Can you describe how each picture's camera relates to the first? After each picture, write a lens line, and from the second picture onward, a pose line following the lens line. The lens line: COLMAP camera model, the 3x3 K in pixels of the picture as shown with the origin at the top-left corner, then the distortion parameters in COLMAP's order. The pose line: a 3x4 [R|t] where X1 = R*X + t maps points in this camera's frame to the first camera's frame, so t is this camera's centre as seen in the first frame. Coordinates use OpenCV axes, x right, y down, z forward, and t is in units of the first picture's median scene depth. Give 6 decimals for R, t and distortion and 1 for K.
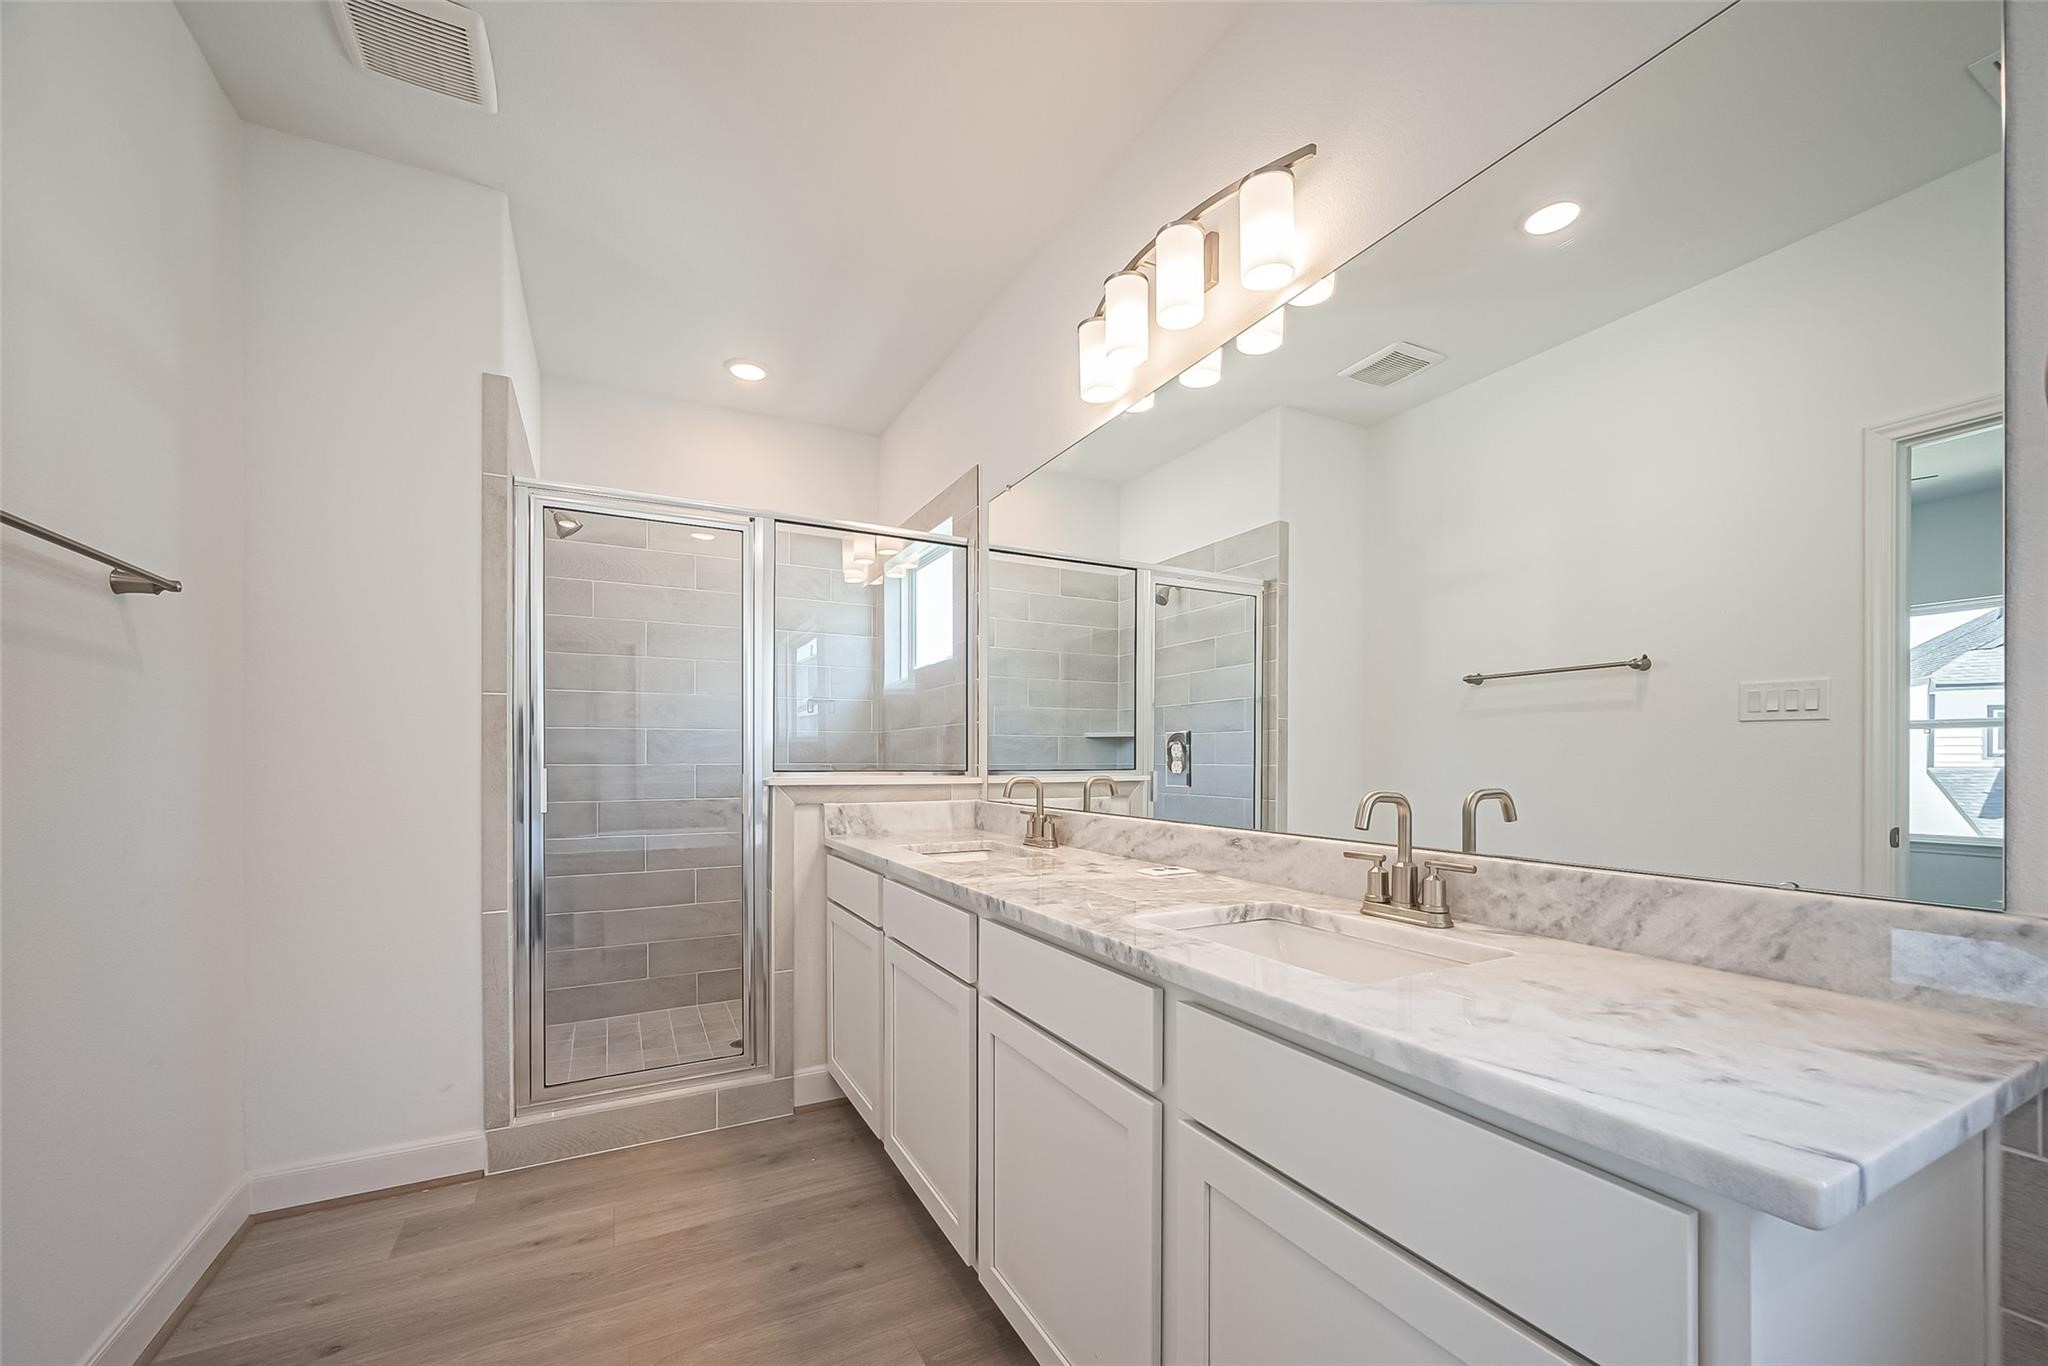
lens RADIAL K [[810.5, 0, 1021.9], [0, 810.5, 753.6], [0, 0, 1]] dist [-0.000803, -0.000167]
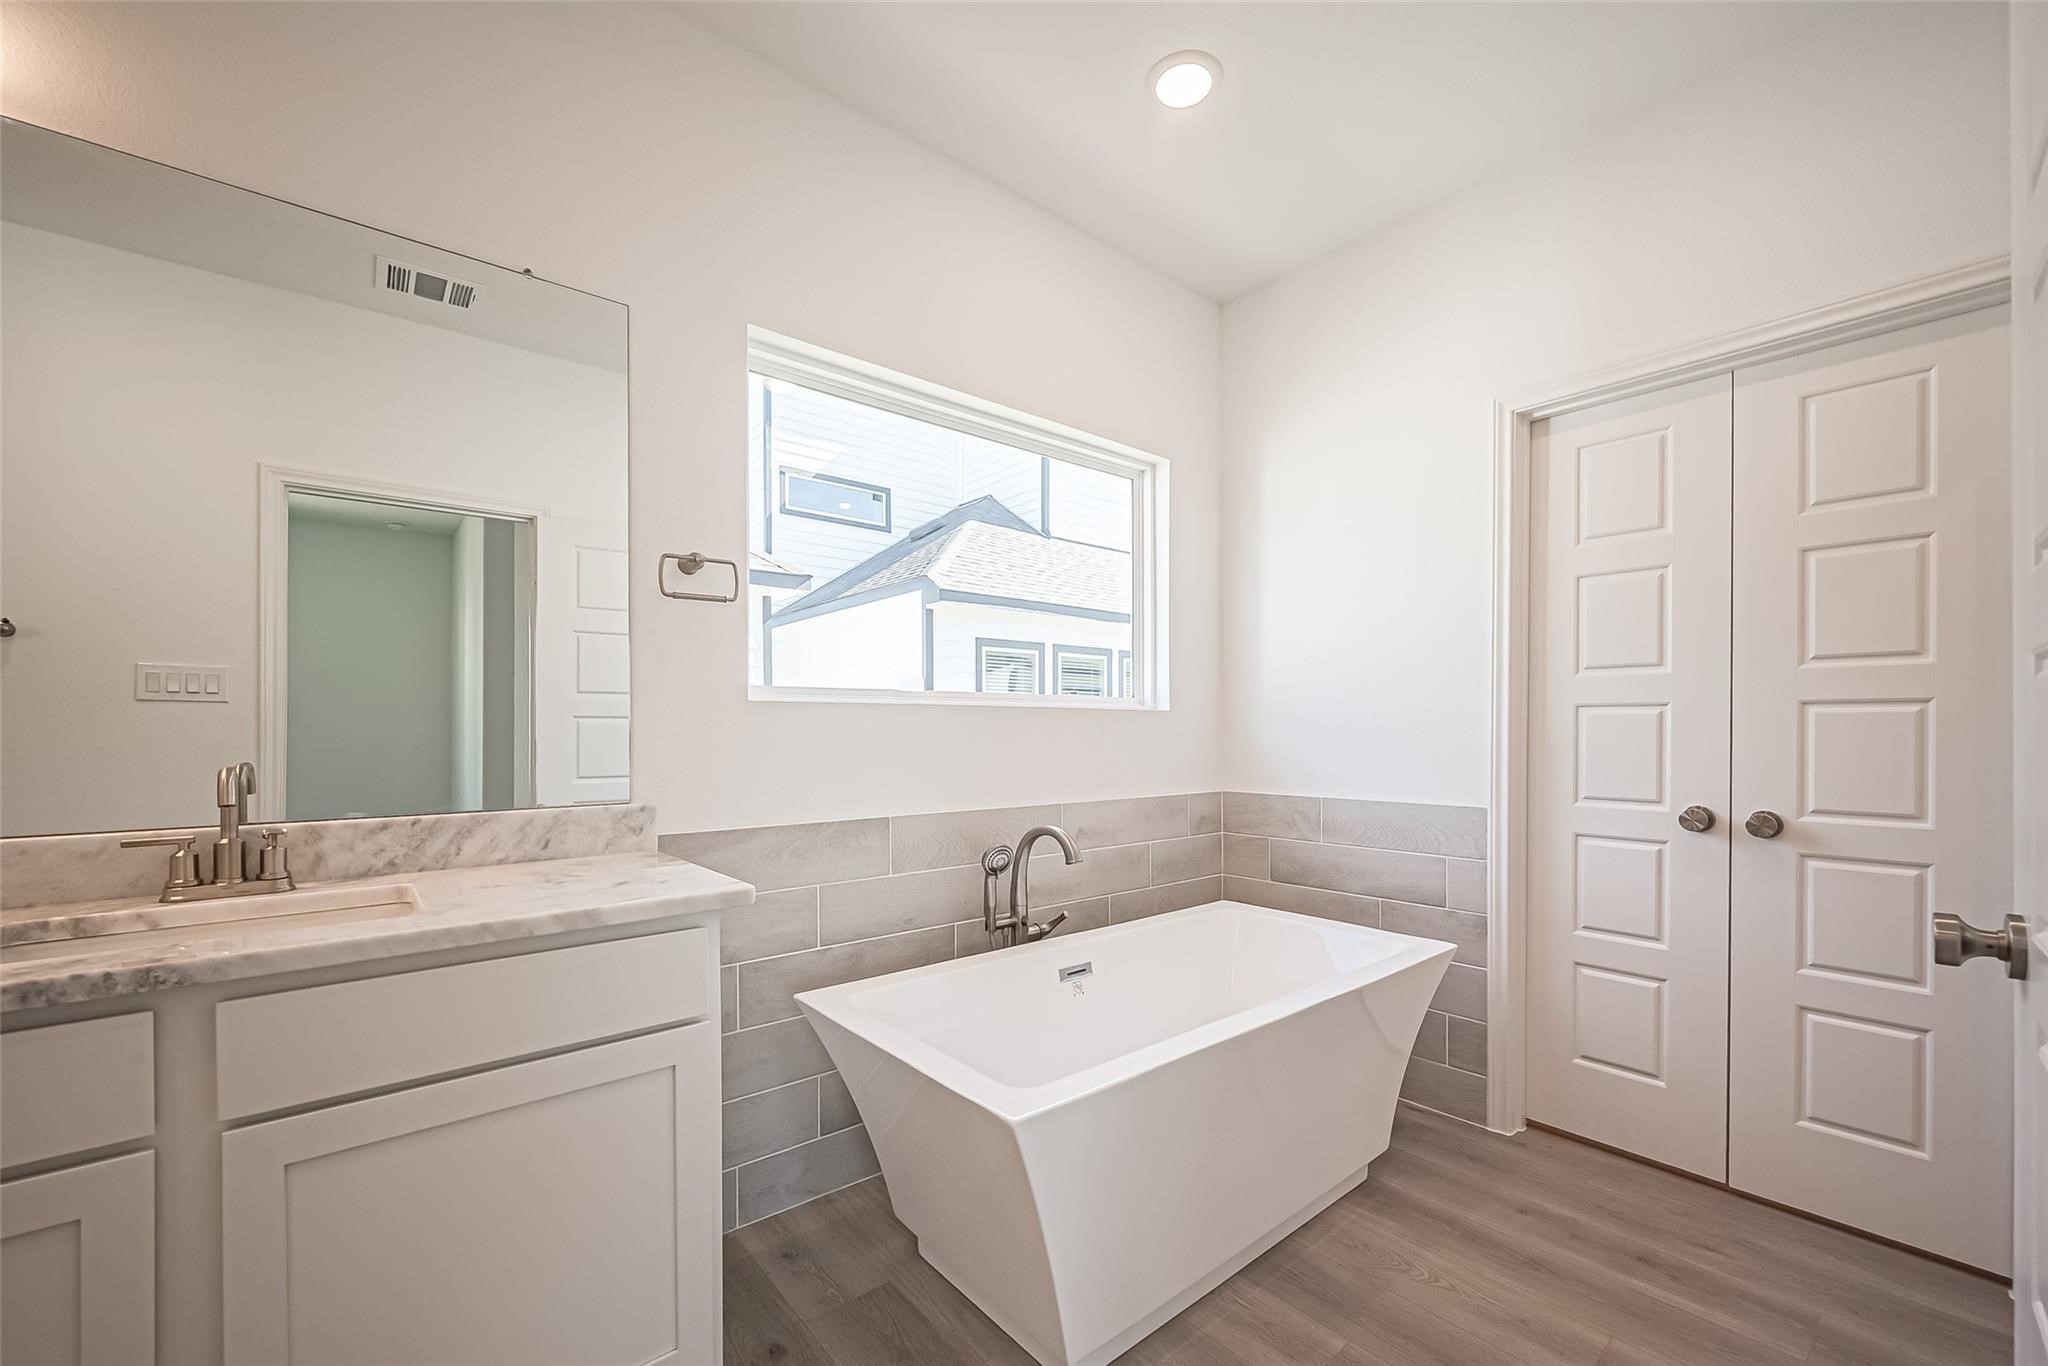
lens RADIAL K [[810.5, 0, 1021.9], [0, 810.5, 753.6], [0, 0, 1]] dist [-0.000803, -0.000167]
pose [[-0.215579, -0.022897, 0.976218, -0.819448], [-0.001083, 0.999730, 0.023210, 0.006348], [-0.976486, 0.003947, -0.215546, 0.302862]]
